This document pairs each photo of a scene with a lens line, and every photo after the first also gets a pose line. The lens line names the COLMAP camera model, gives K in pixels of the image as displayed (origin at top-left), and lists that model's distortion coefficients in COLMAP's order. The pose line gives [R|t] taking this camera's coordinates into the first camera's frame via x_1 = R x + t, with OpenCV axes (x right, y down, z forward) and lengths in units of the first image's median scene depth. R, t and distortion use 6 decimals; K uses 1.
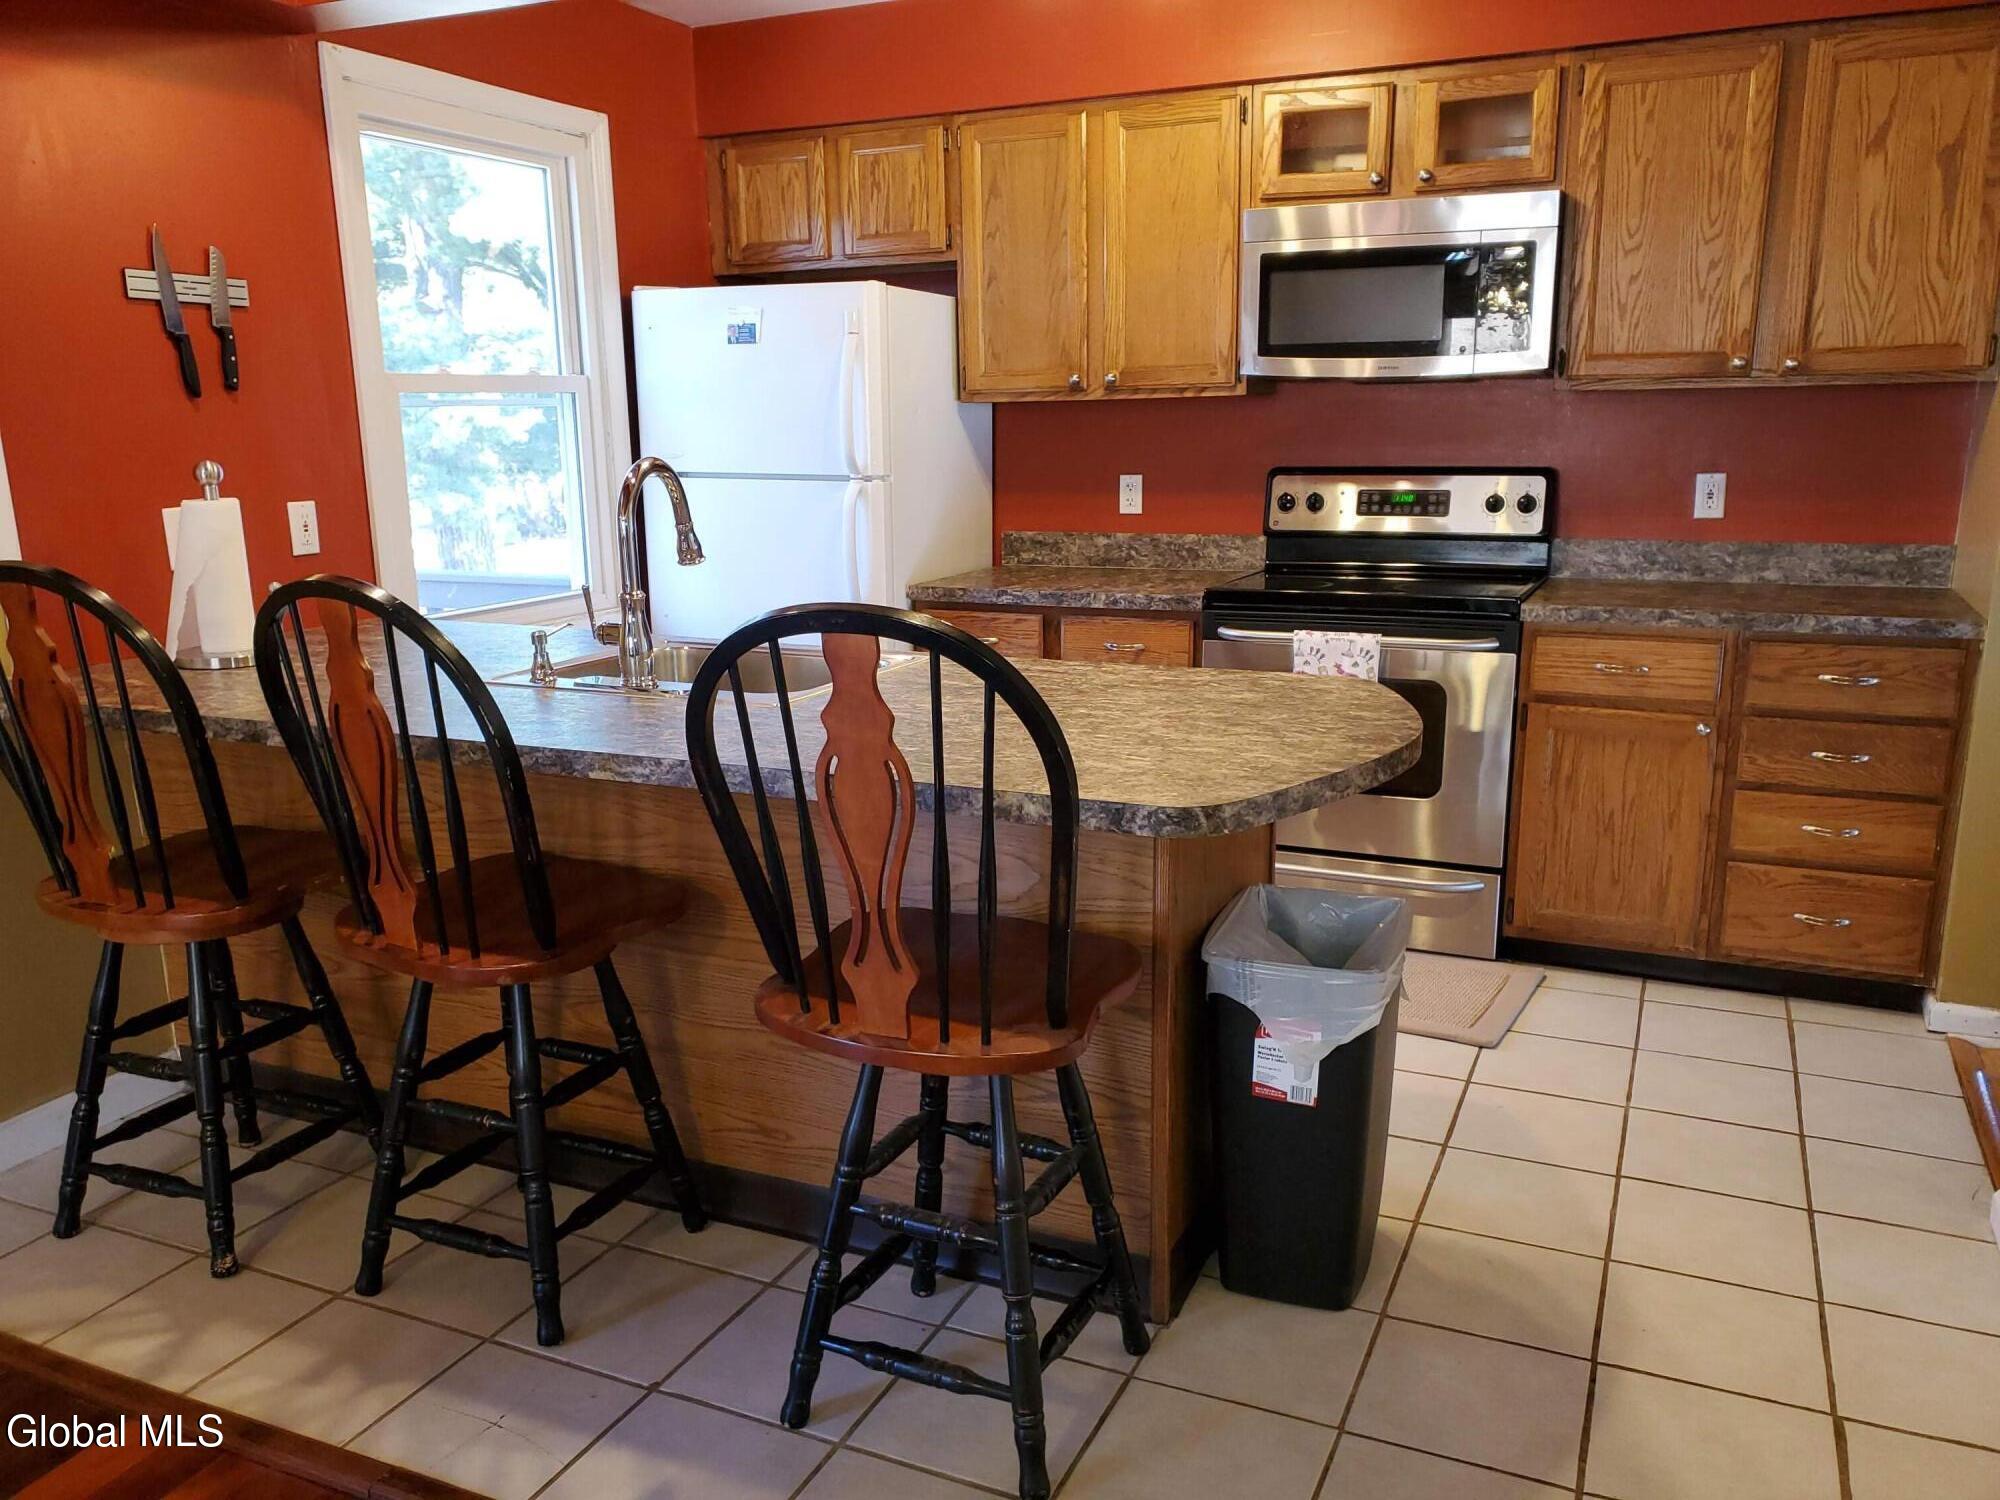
lens RADIAL K [[1537.5, 0, 1019.3], [0, 1537.5, 759.3], [0, 0, 1]] dist [0.027006, -0.042545]
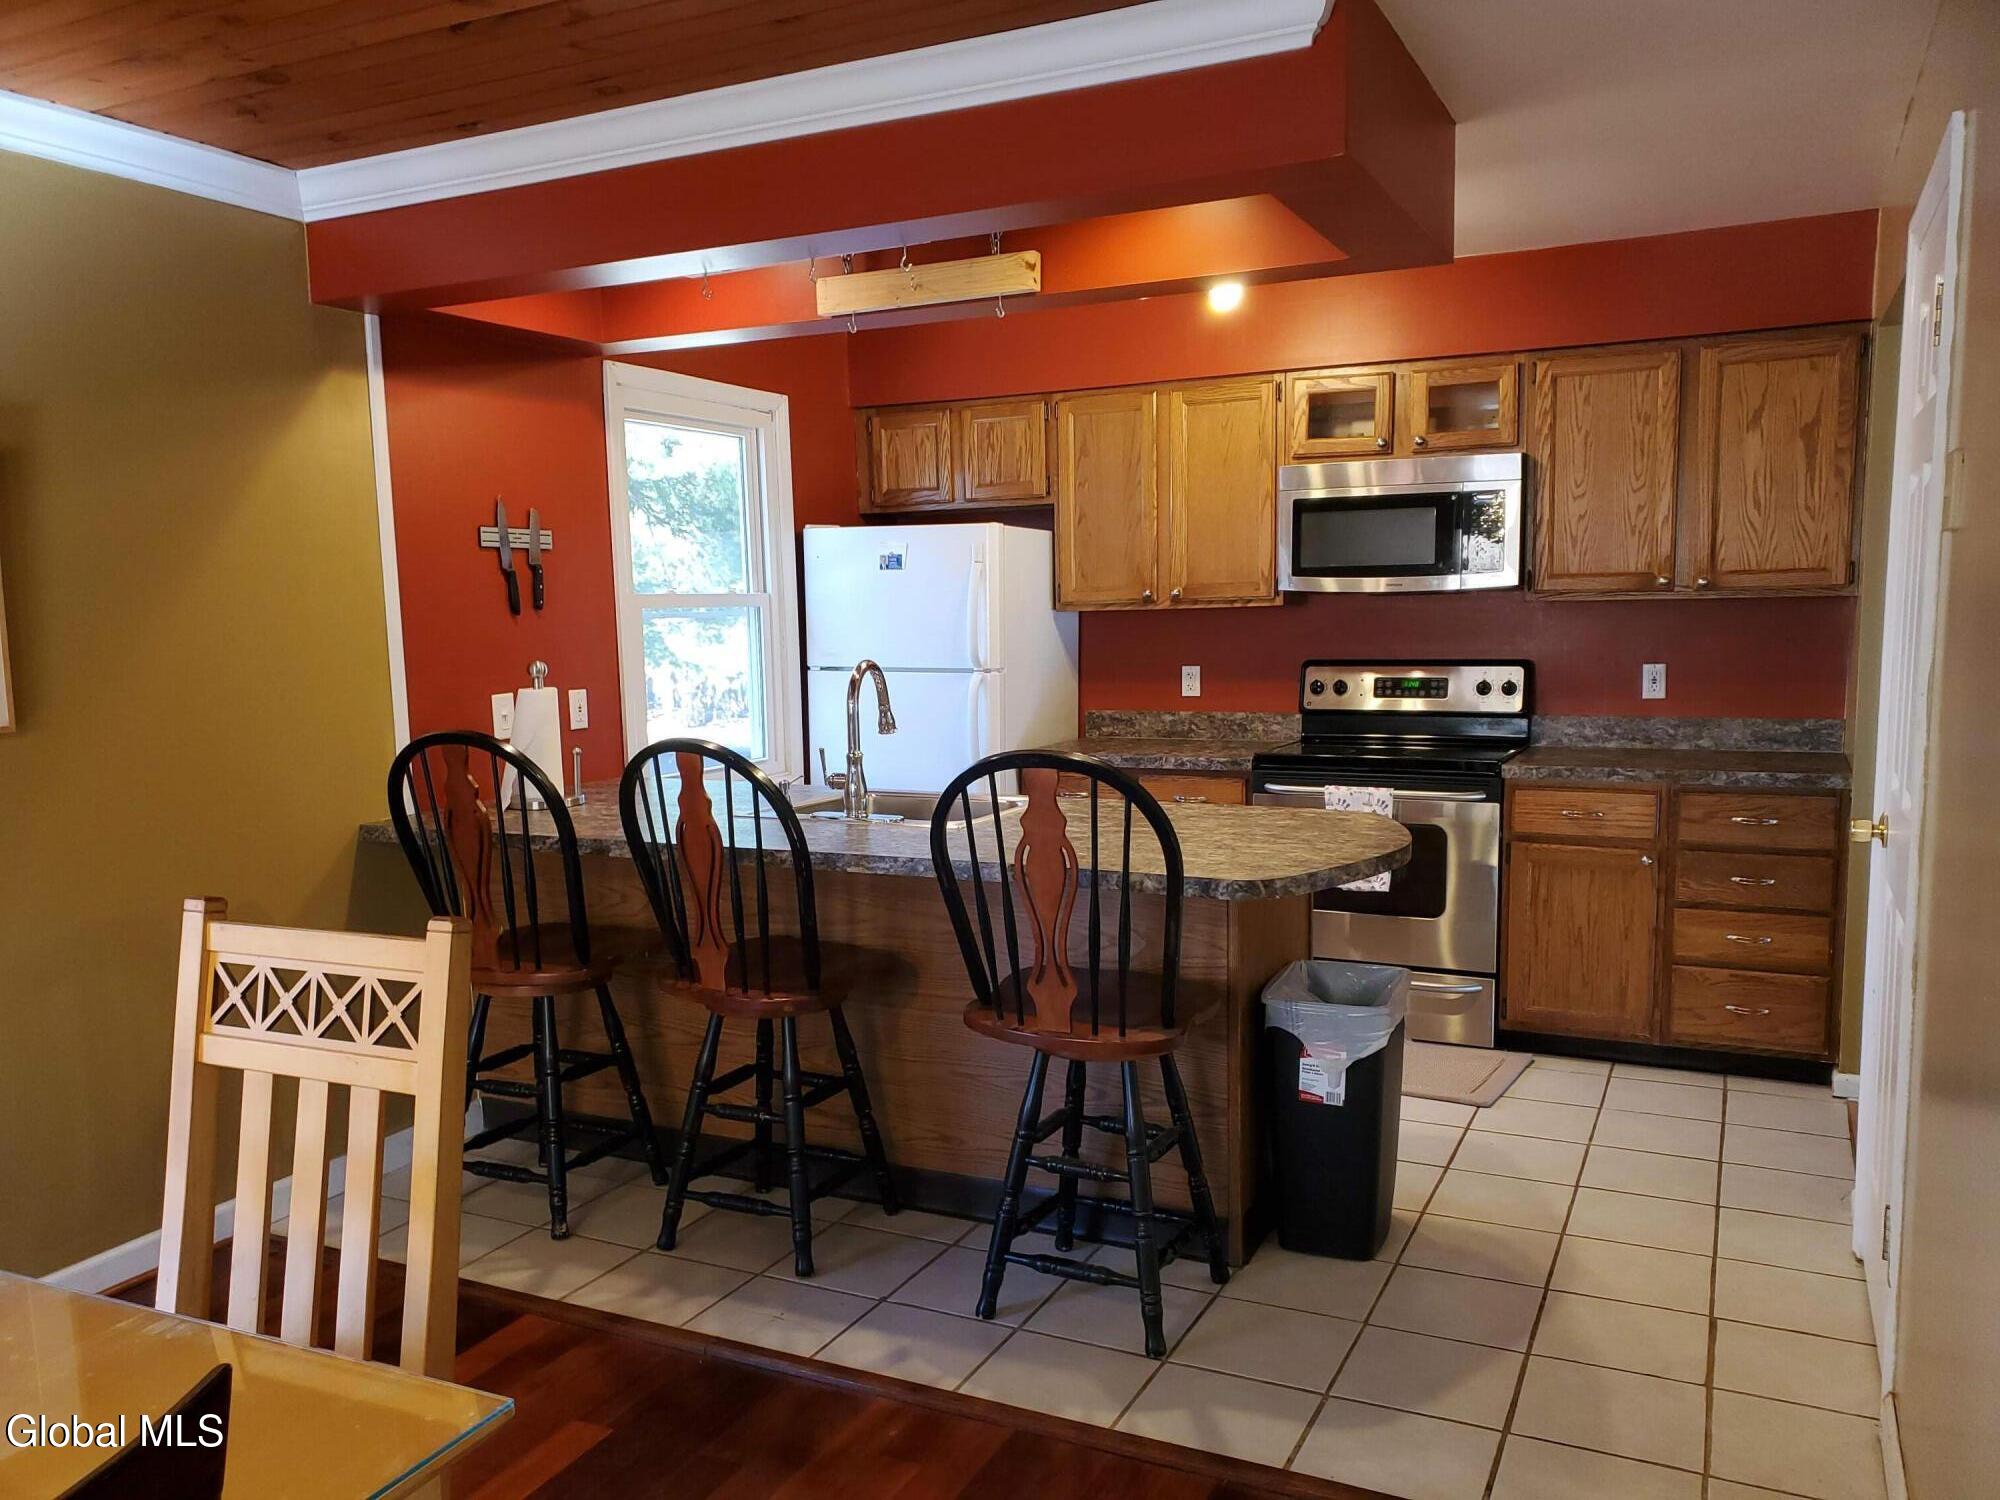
lens RADIAL K [[1537.5, 0, 998.7], [0, 1537.5, 753.2], [0, 0, 1]] dist [0.027006, -0.042545]
pose [[0.999238, -0.001596, -0.038993, -0.049136], [-0.003154, 0.992595, -0.121432, 0.051990], [0.038898, 0.121462, 0.991834, -0.324660]]
